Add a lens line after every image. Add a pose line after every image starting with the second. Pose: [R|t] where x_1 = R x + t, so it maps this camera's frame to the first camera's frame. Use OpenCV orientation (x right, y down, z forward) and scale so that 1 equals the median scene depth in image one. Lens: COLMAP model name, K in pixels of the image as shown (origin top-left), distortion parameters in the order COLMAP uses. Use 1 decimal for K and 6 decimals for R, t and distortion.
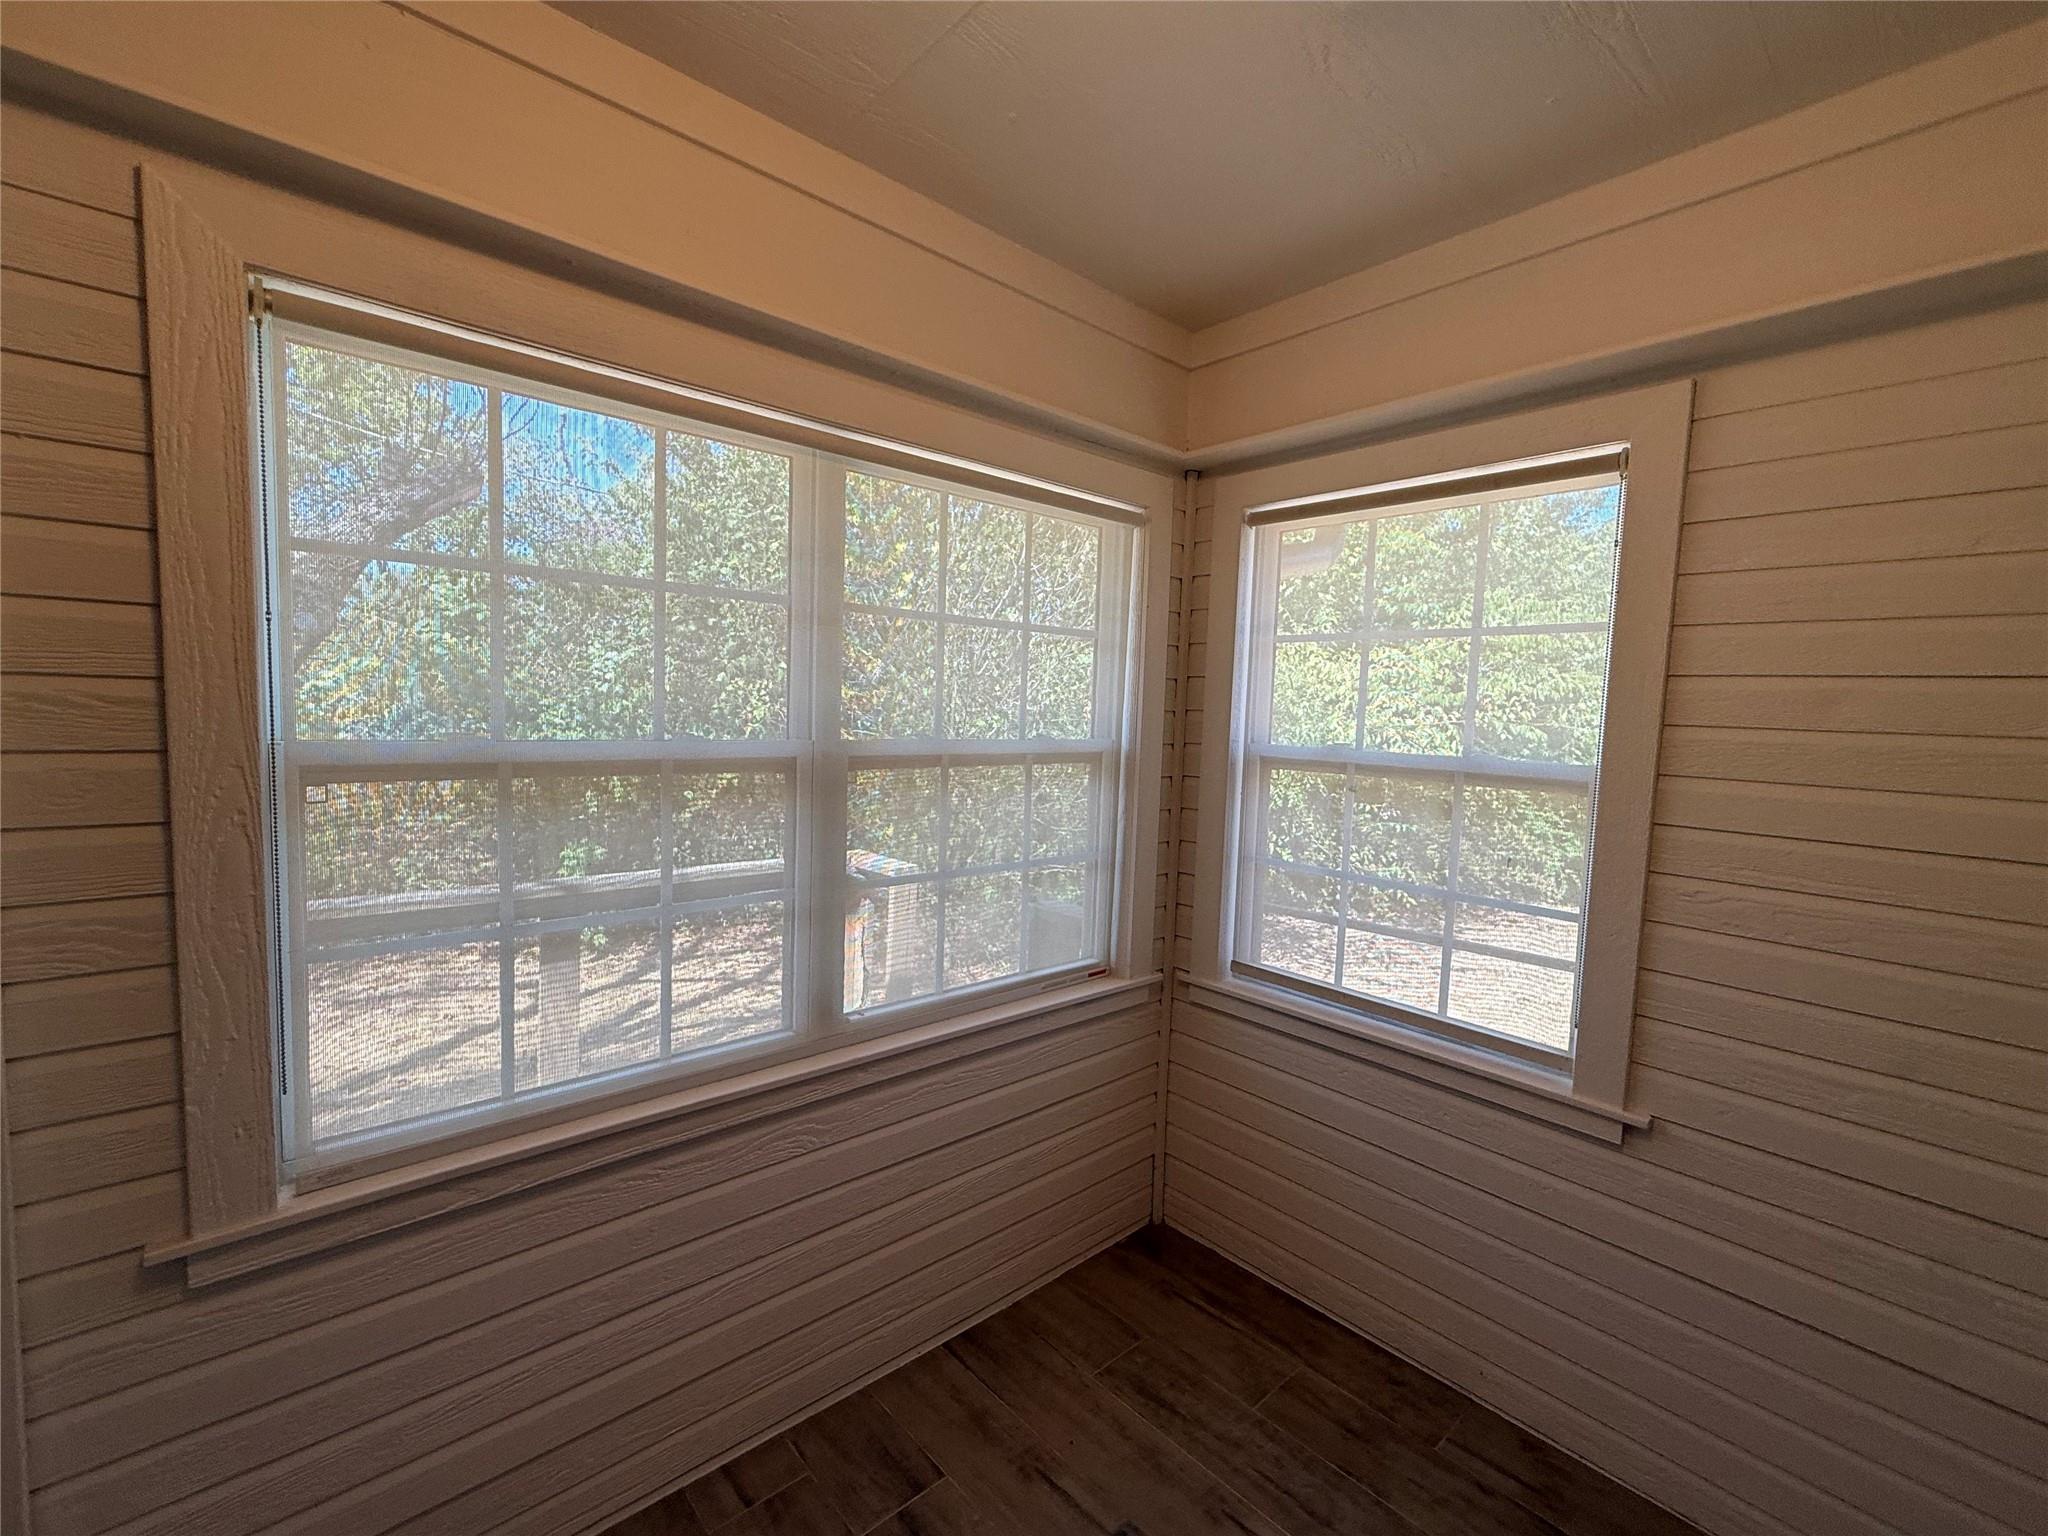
lens RADIAL K [[868.6, 0, 1019.2], [0, 868.6, 762.9], [0, 0, 1]] dist [-0.000518, -0.000025]
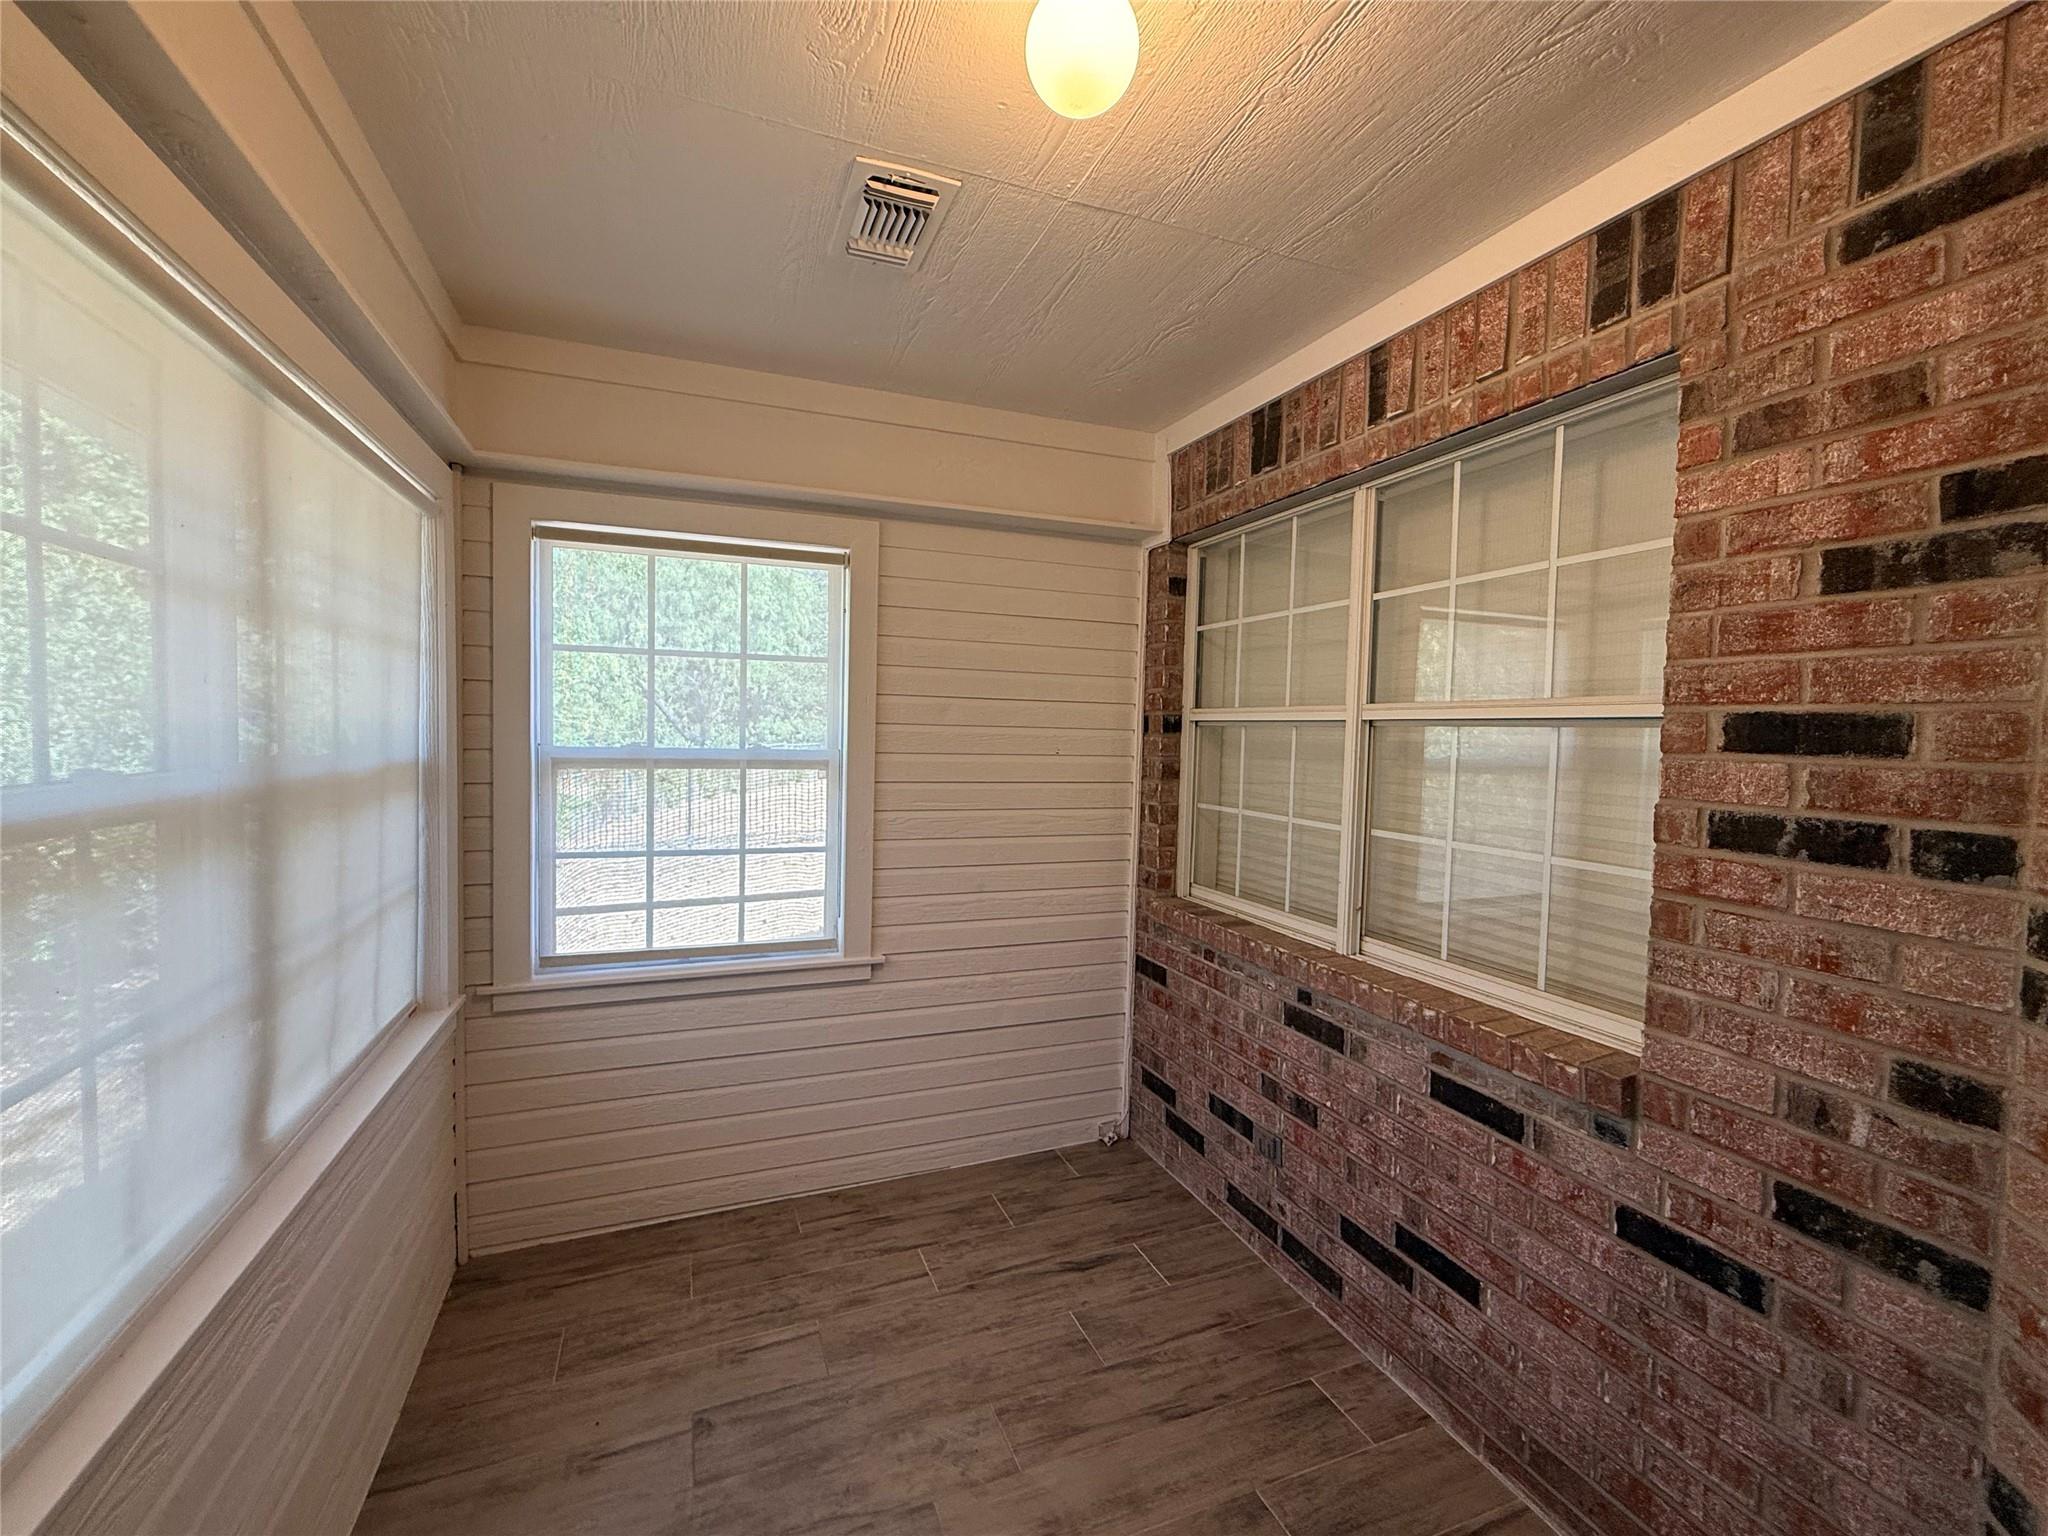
lens RADIAL K [[868.6, 0, 1019.2], [0, 868.6, 762.9], [0, 0, 1]] dist [-0.000518, -0.000025]
pose [[0.354272, -0.067574, 0.932698, -0.691418], [0.050319, 0.997318, 0.053143, -0.039467], [-0.933788, 0.028105, 0.356722, 0.135209]]
